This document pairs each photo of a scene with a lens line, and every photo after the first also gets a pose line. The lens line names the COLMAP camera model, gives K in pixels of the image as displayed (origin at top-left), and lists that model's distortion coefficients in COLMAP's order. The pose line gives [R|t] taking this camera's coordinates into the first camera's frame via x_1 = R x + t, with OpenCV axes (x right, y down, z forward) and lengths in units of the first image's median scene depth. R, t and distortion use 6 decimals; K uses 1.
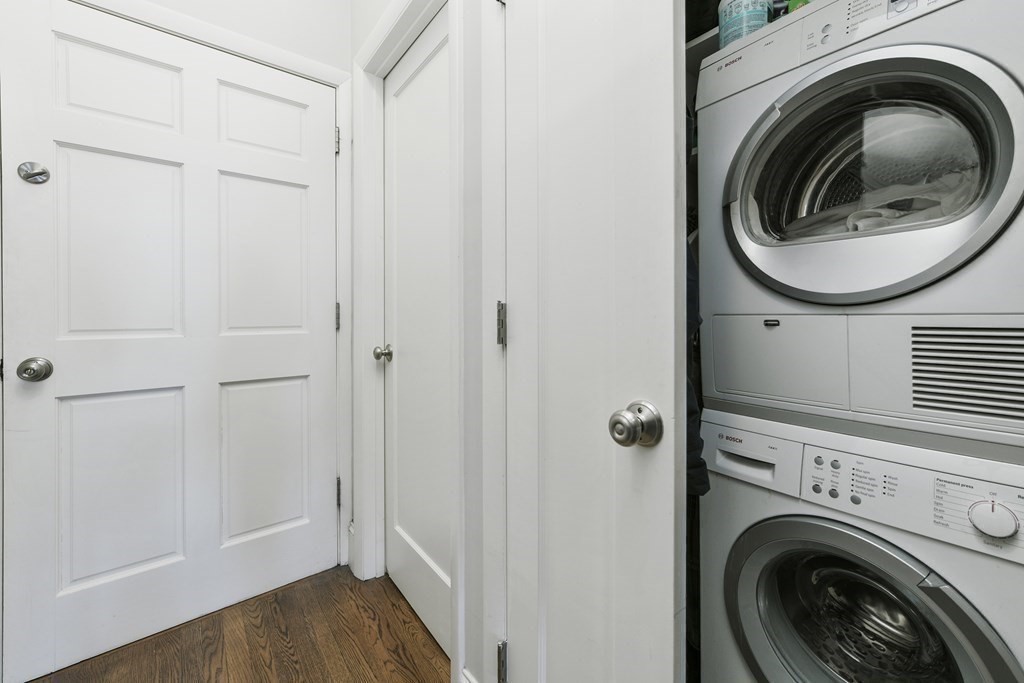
lens RADIAL K [[413.2, 0, 514.1], [0, 413.2, 320.1], [0, 0, 1]] dist [0.000411, -0.000128]
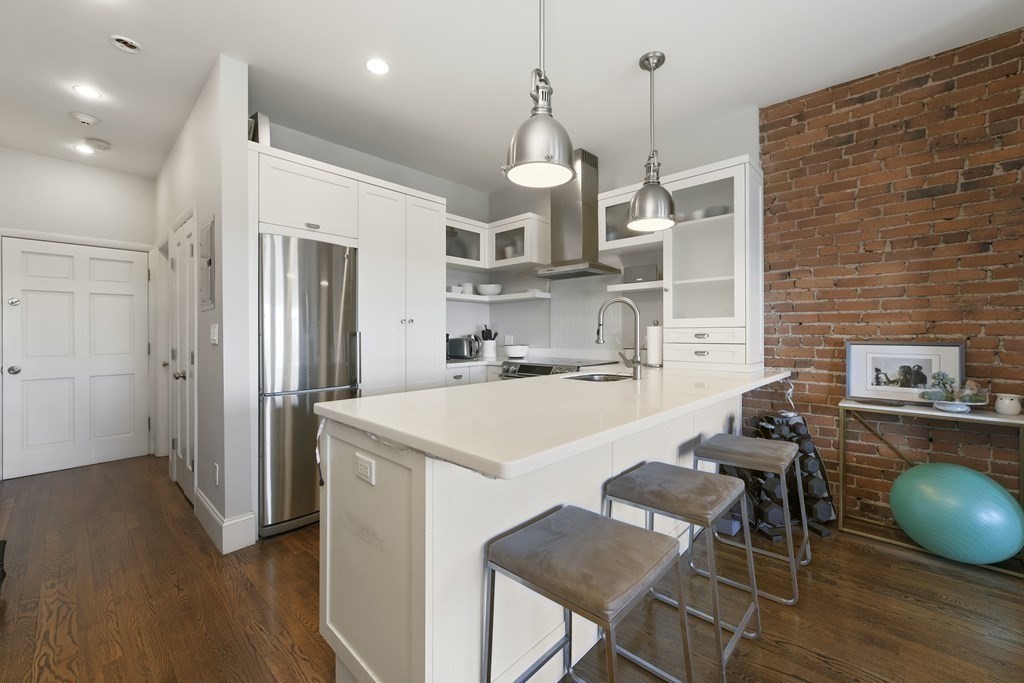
lens RADIAL K [[413.3, 0, 520.8], [0, 413.3, 333.7], [0, 0, 1]] dist [0.002695, 0.000613]
pose [[0.989344, -0.002160, 0.145584, 1.380625], [0.002623, 0.999992, -0.002987, -0.086476], [-0.145576, 0.003337, 0.989341, -1.716843]]
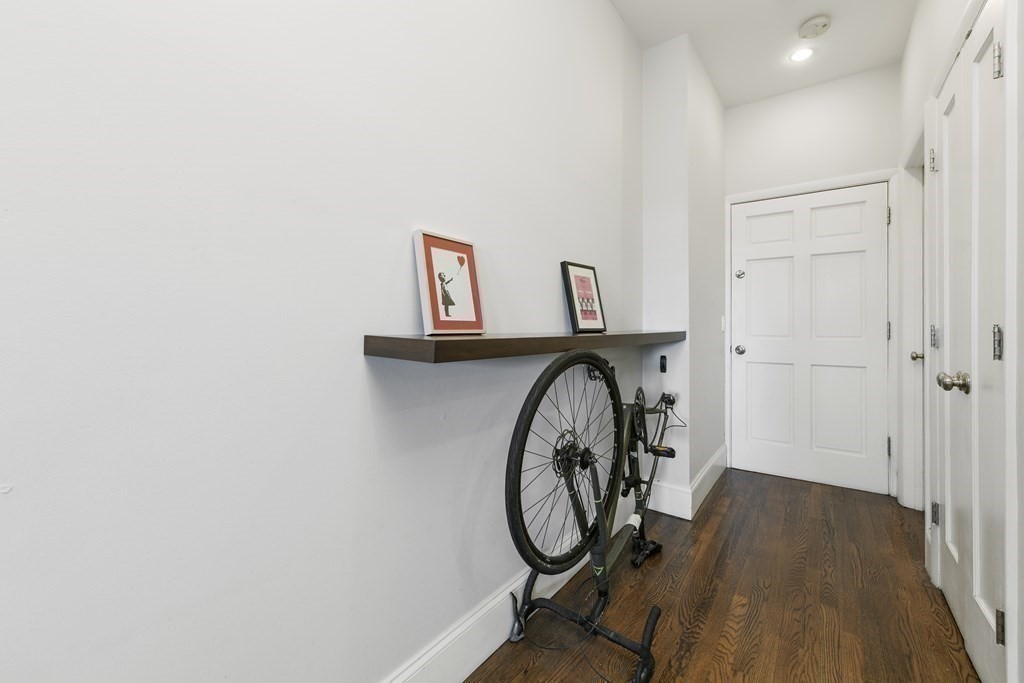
lens RADIAL K [[413.2, 0, 514.1], [0, 413.2, 320.1], [0, 0, 1]] dist [0.000411, -0.000128]
pose [[0.242126, -0.007787, -0.970214, 0.740556], [-0.011403, 0.999876, -0.010871, -0.016818], [0.970178, 0.013696, 0.242007, -0.734368]]
